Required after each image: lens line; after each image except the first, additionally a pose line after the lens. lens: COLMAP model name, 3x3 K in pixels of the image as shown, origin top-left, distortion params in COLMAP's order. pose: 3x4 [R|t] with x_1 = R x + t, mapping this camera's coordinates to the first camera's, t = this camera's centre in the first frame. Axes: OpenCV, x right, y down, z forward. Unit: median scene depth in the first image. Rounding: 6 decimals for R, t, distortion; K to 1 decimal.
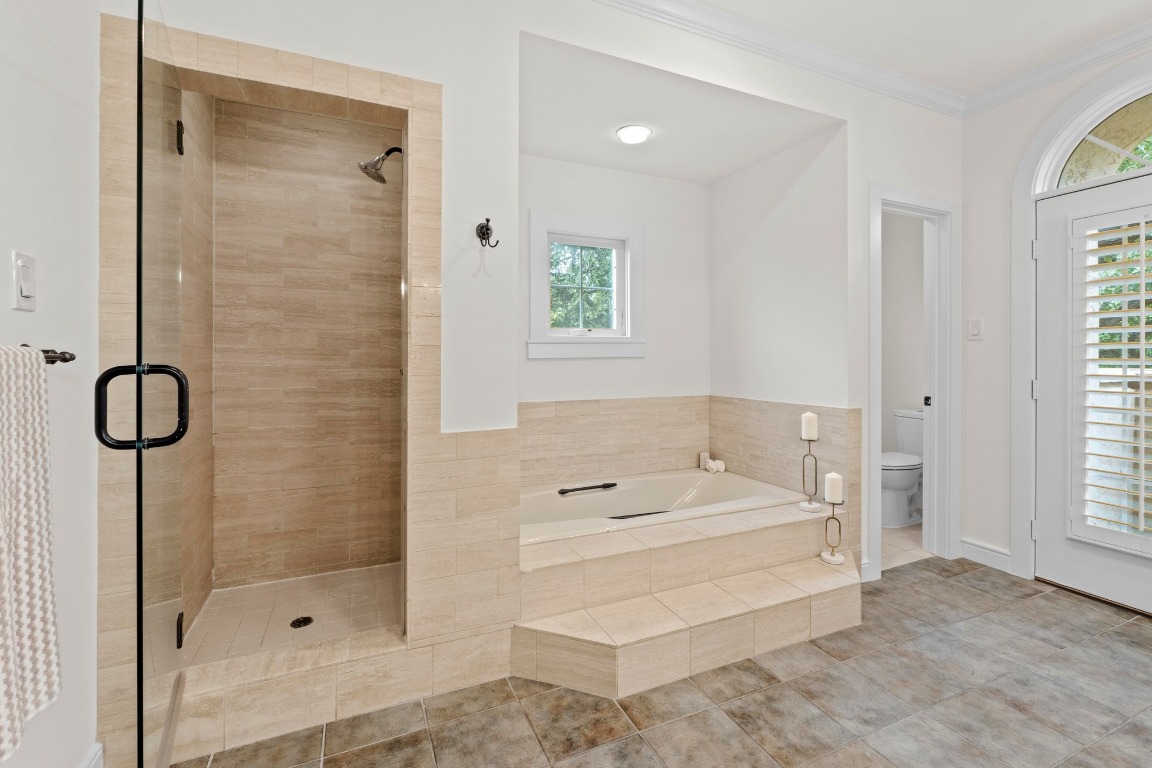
lens RADIAL K [[497.2, 0, 587.4], [0, 497.2, 358.4], [0, 0, 1]] dist [-0.006858, 0.000889]
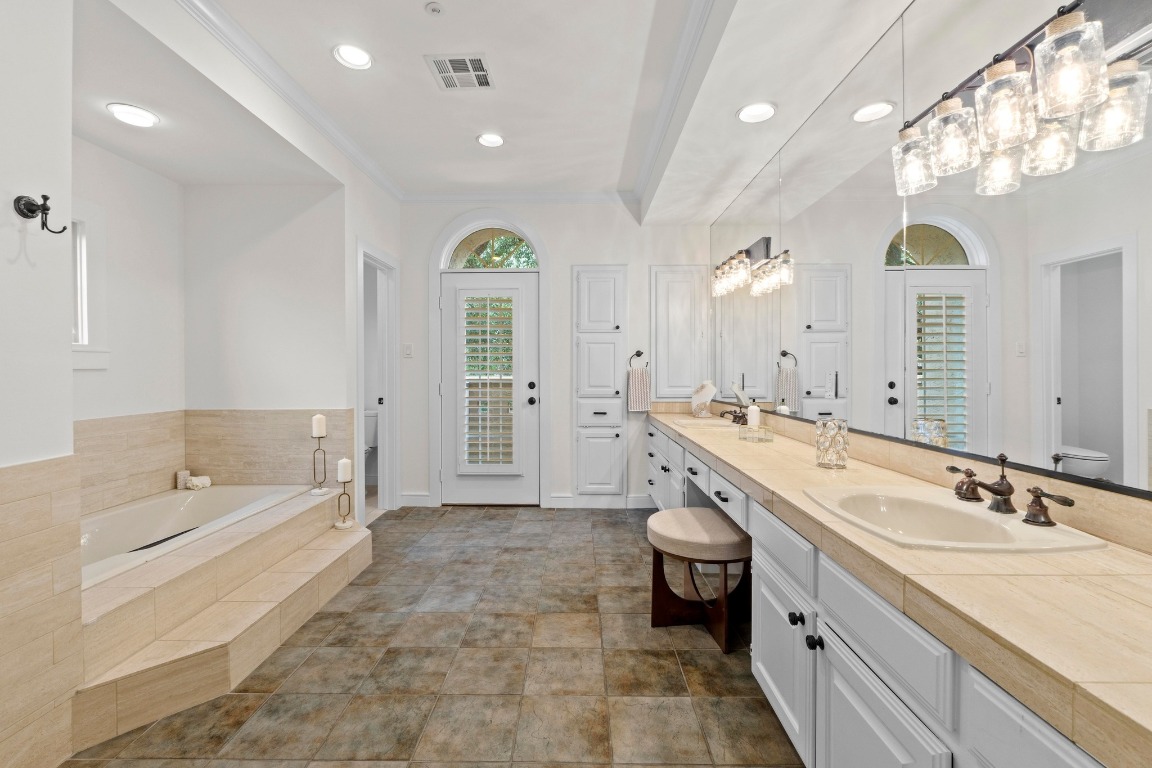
lens RADIAL K [[497.2, 0, 568.3], [0, 497.2, 376.5], [0, 0, 1]] dist [-0.006858, 0.000889]
pose [[0.421847, -0.012337, 0.906583, -0.506370], [0.001404, 0.999915, 0.012953, 0.000295], [-0.906666, -0.004191, 0.421829, -0.086331]]
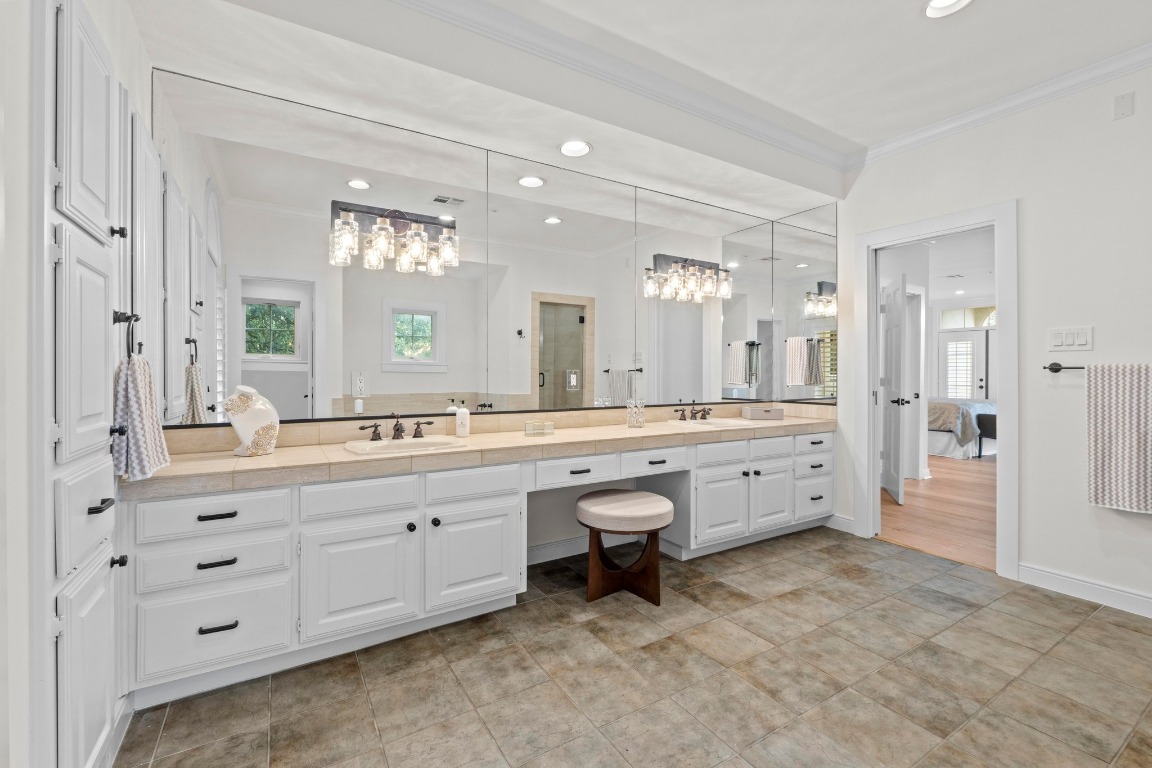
lens RADIAL K [[497.2, 0, 569.7], [0, 497.2, 376.6], [0, 0, 1]] dist [-0.006858, 0.000889]
pose [[-0.990623, -0.003827, -0.136571, 0.988802], [-0.004690, 0.999971, 0.005998, 0.013379], [0.136544, 0.006582, -0.990612, 1.404593]]
